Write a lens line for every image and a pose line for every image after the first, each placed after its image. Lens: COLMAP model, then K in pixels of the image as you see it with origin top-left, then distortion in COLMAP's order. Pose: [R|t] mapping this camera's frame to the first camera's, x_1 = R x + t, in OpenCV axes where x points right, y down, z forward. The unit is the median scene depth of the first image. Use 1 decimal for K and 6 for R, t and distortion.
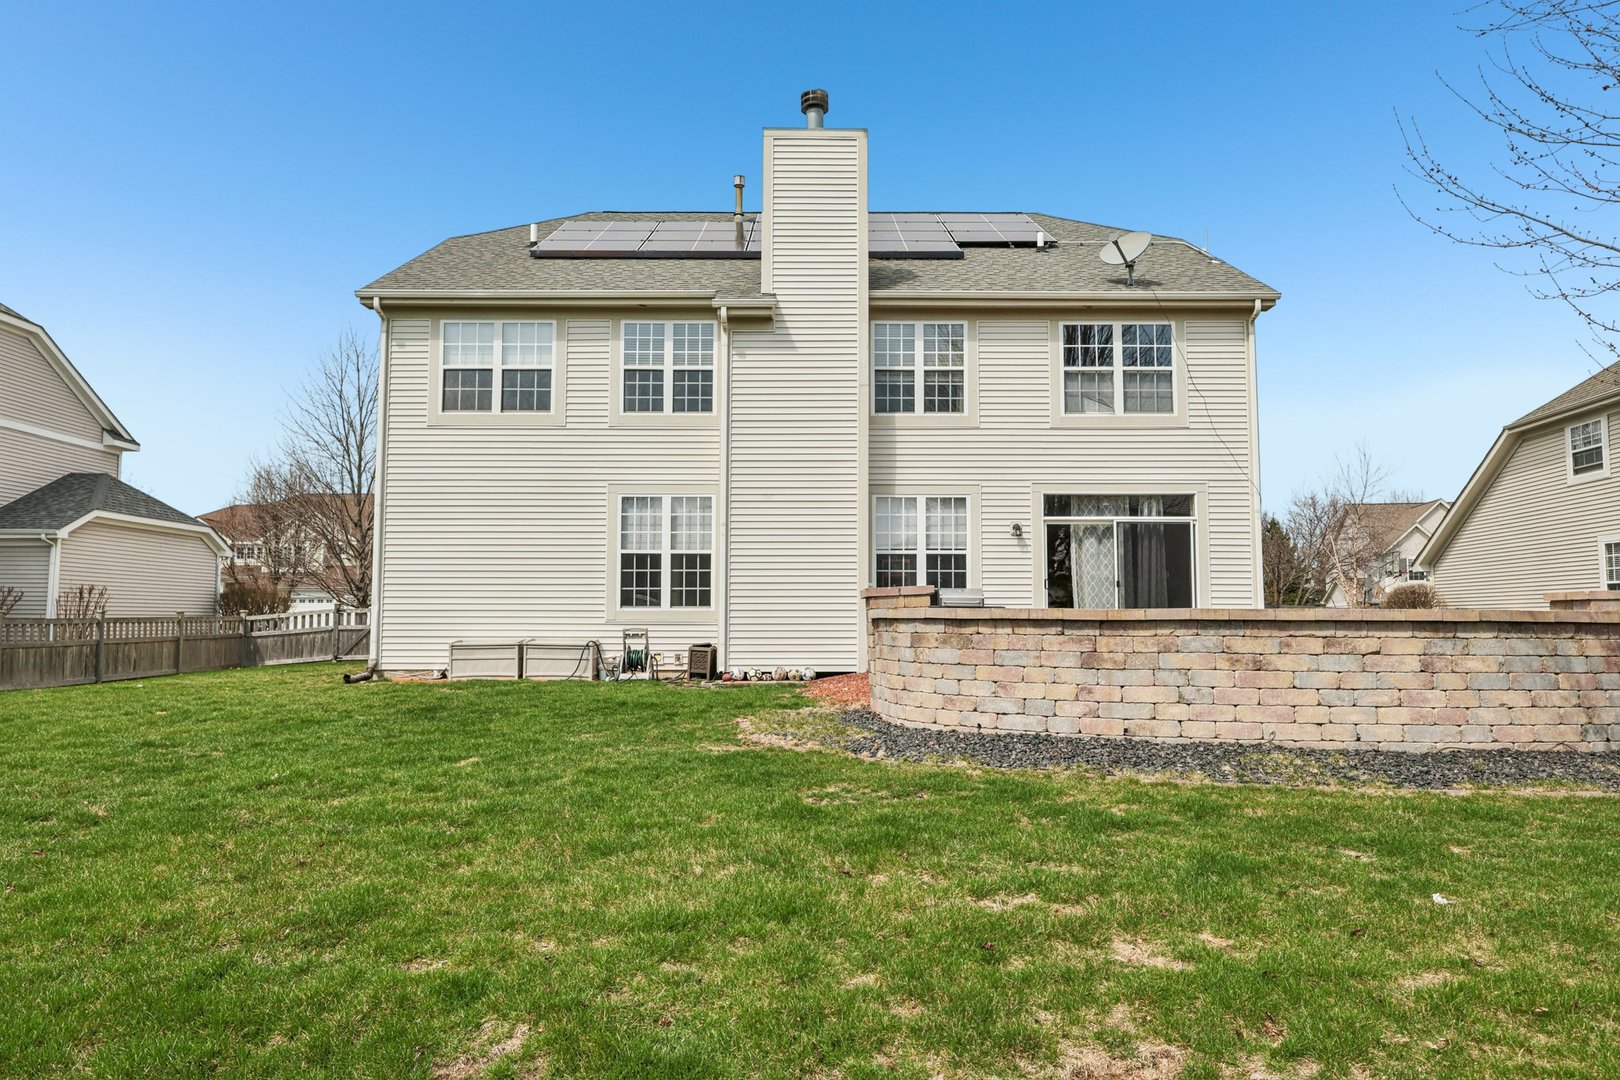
lens RADIAL K [[1056.0, 0, 809.0], [0, 1056.0, 548.7], [0, 0, 1]] dist [0.001753, 0.005313]
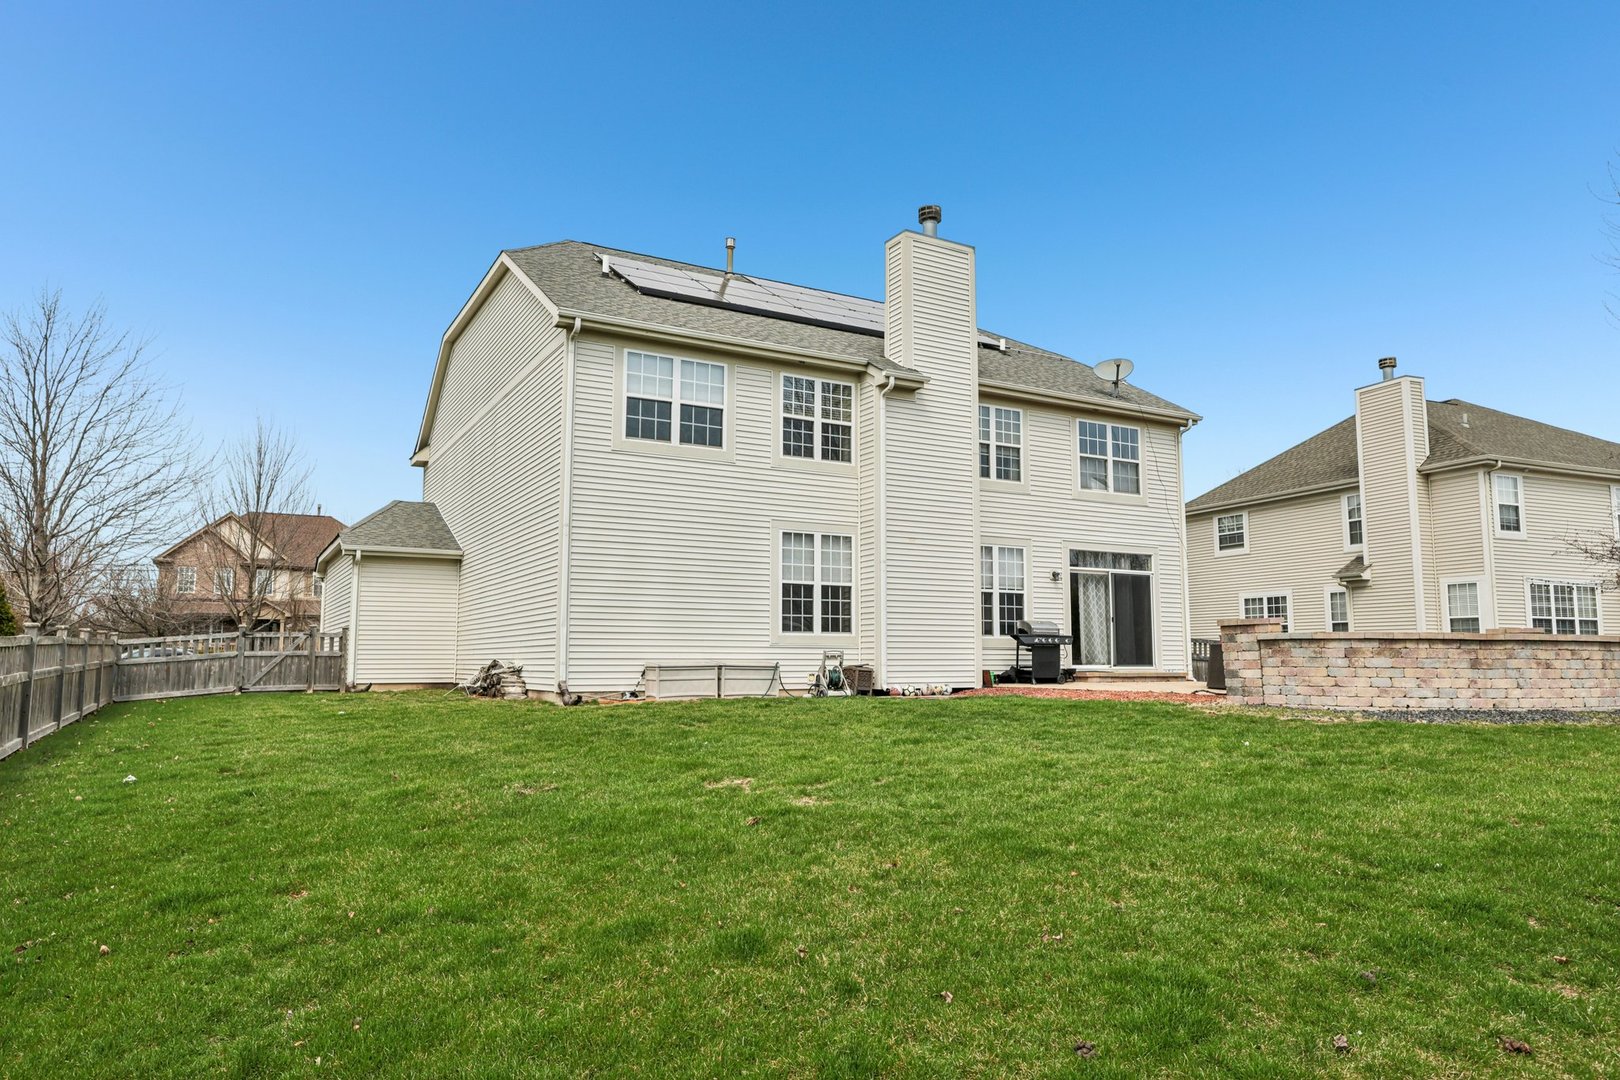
lens RADIAL K [[1056.0, 0, 816.3], [0, 1056.0, 541.0], [0, 0, 1]] dist [0.001753, 0.005313]
pose [[0.868660, 0.055473, 0.492294, -0.685485], [-0.034907, 0.998095, -0.050874, 0.015317], [-0.494178, 0.027008, 0.868941, 0.024372]]
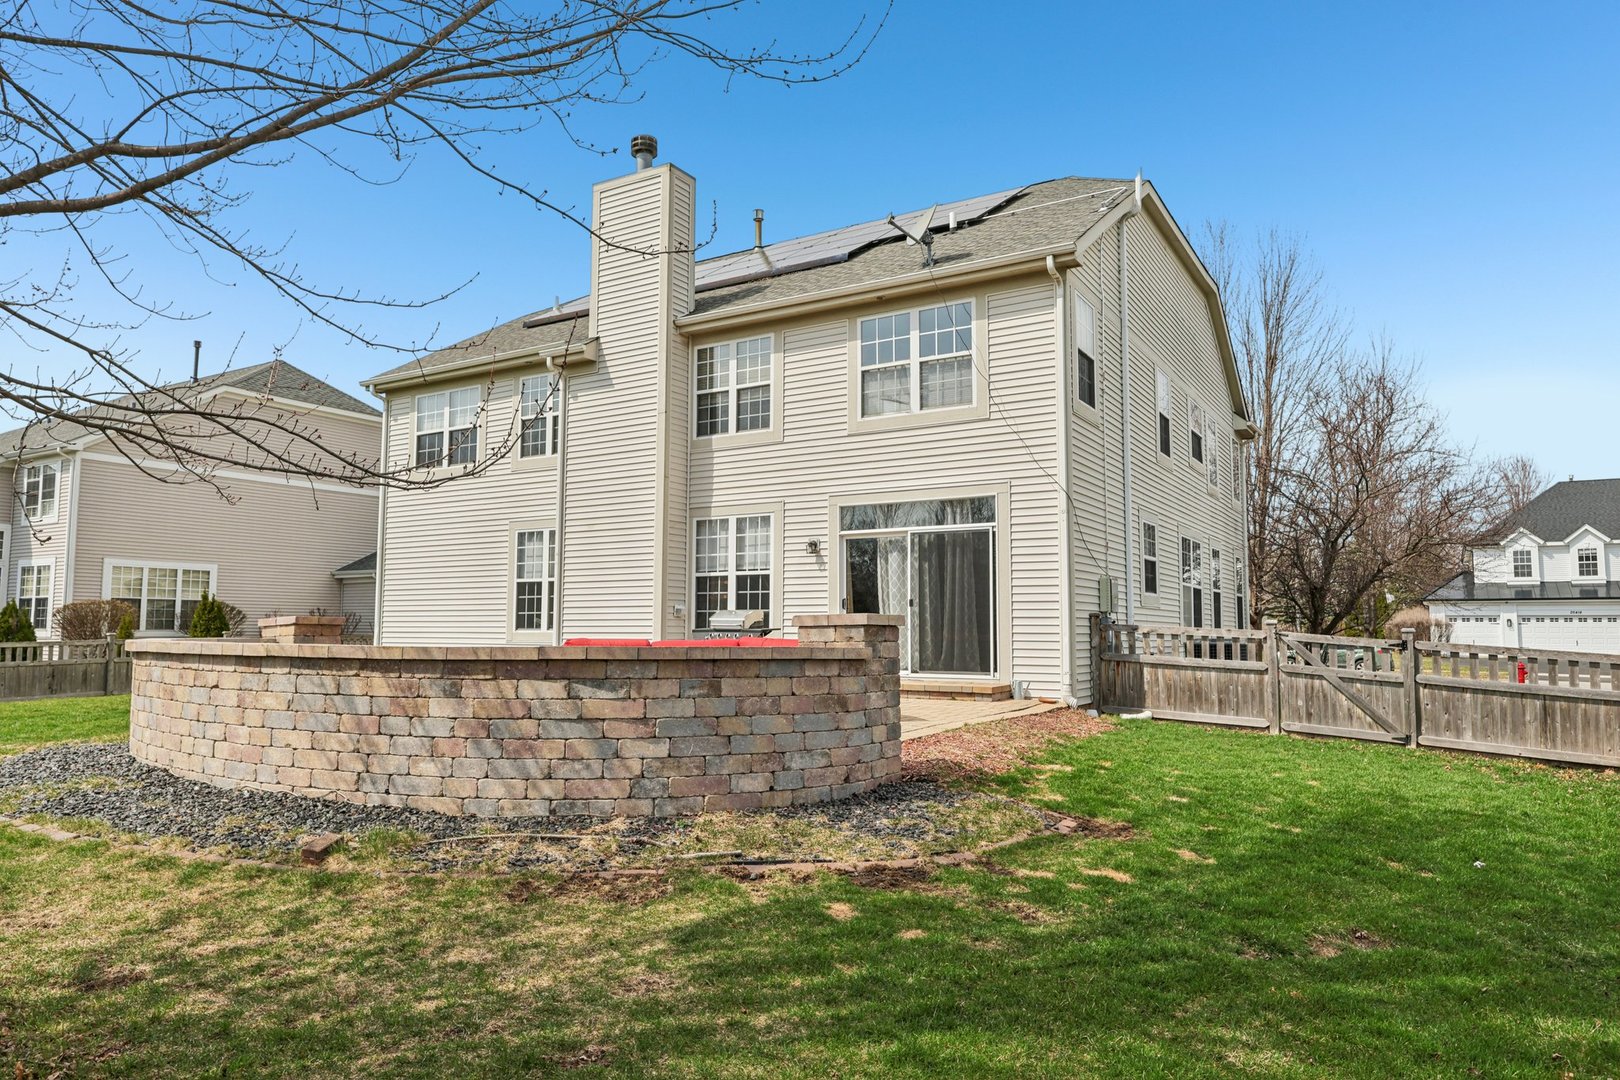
lens RADIAL K [[1056.0, 0, 799.4], [0, 1056.0, 545.0], [0, 0, 1]] dist [0.001753, 0.005313]
pose [[0.847881, -0.042796, -0.528457, 0.677159], [0.034526, 0.999078, -0.025514, 0.004066], [0.529061, 0.003387, 0.848577, 0.193596]]
